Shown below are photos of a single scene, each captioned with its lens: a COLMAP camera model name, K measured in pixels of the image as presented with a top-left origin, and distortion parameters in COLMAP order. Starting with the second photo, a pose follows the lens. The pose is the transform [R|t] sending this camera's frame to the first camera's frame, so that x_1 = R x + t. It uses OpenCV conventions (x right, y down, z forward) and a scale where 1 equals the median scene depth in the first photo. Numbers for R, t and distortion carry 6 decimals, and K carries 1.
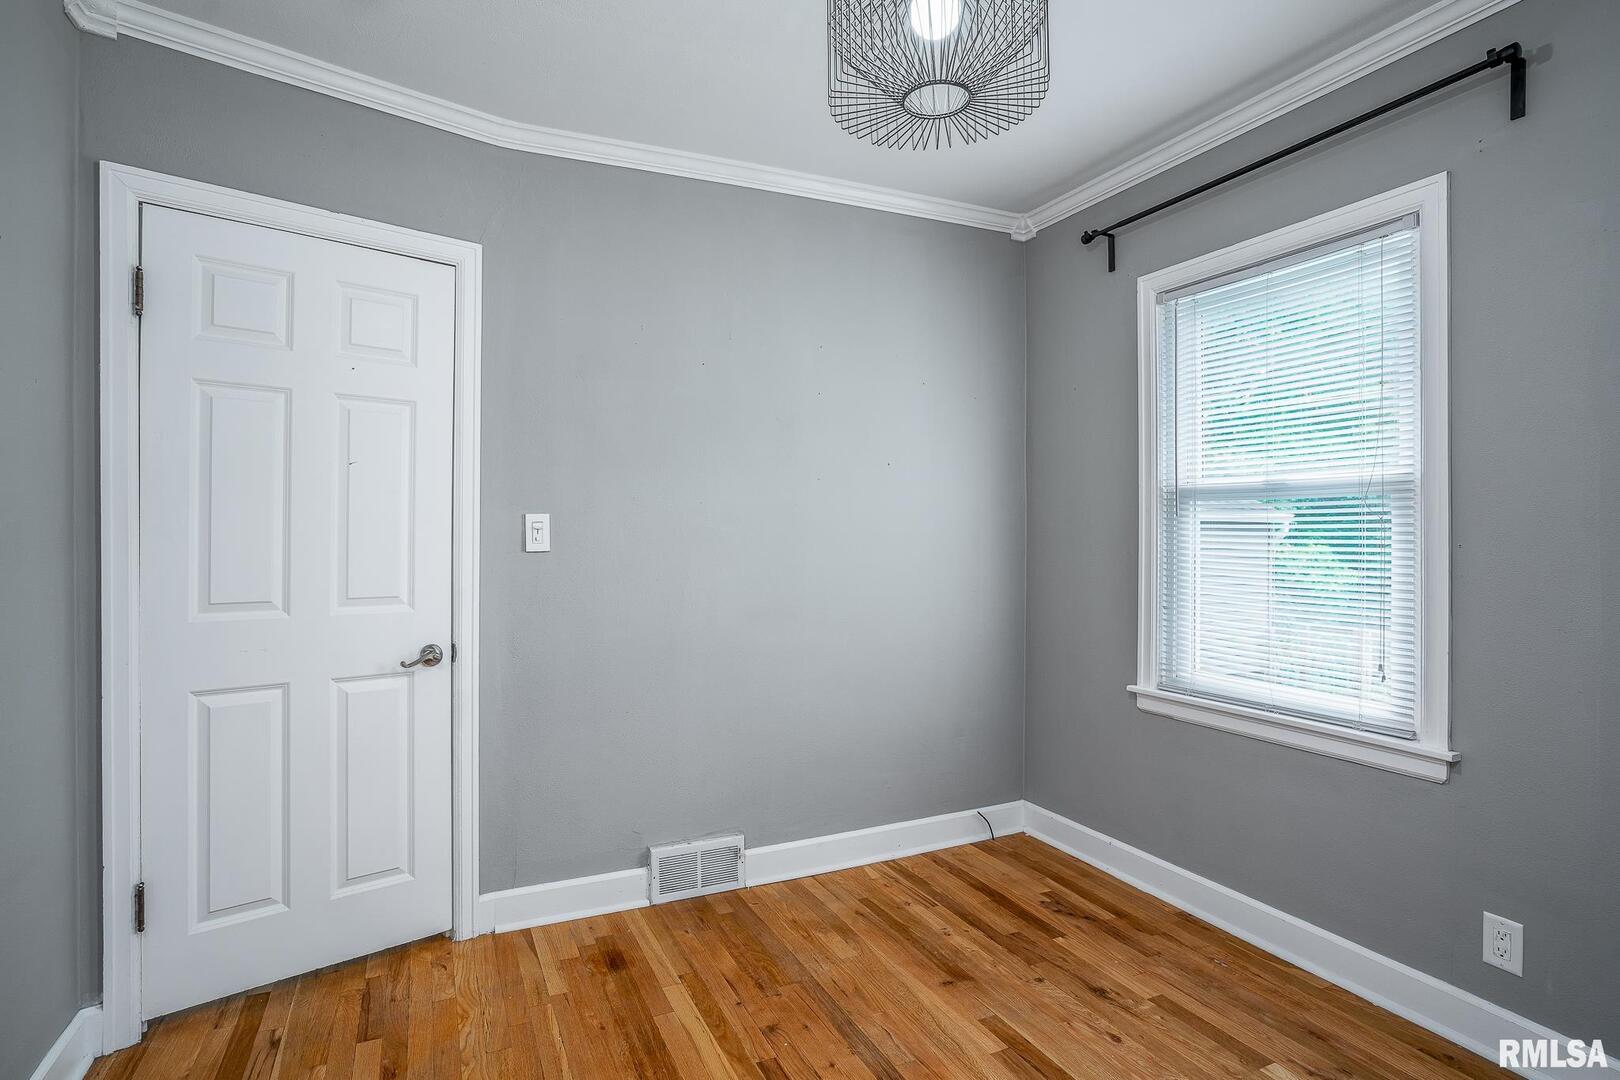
lens RADIAL K [[836.3, 0, 785.4], [0, 836.3, 528.2], [0, 0, 1]] dist [-0.001380, -0.000406]
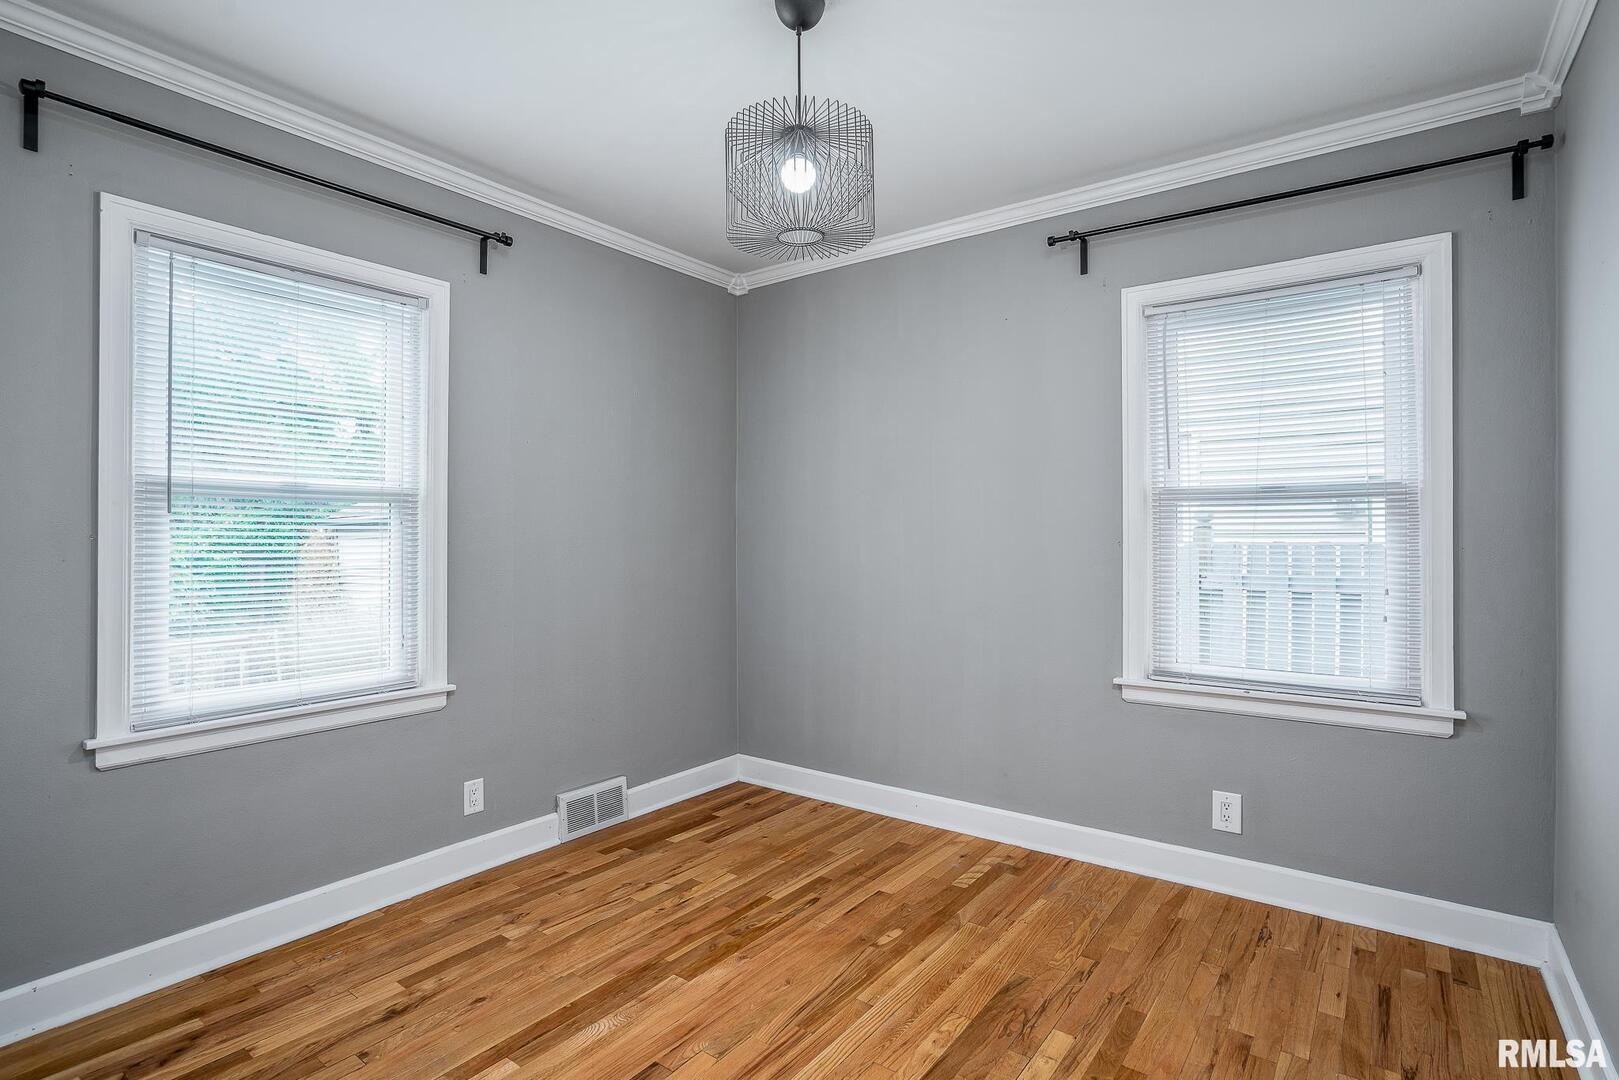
lens RADIAL K [[835.7, 0, 784.9], [0, 835.7, 528.2], [0, 0, 1]] dist [-0.001380, -0.000406]
pose [[-0.485656, 0.007314, 0.874120, -0.674715], [-0.003946, 0.999936, -0.010559, 0.007968], [-0.874141, -0.008577, -0.485596, 1.068694]]
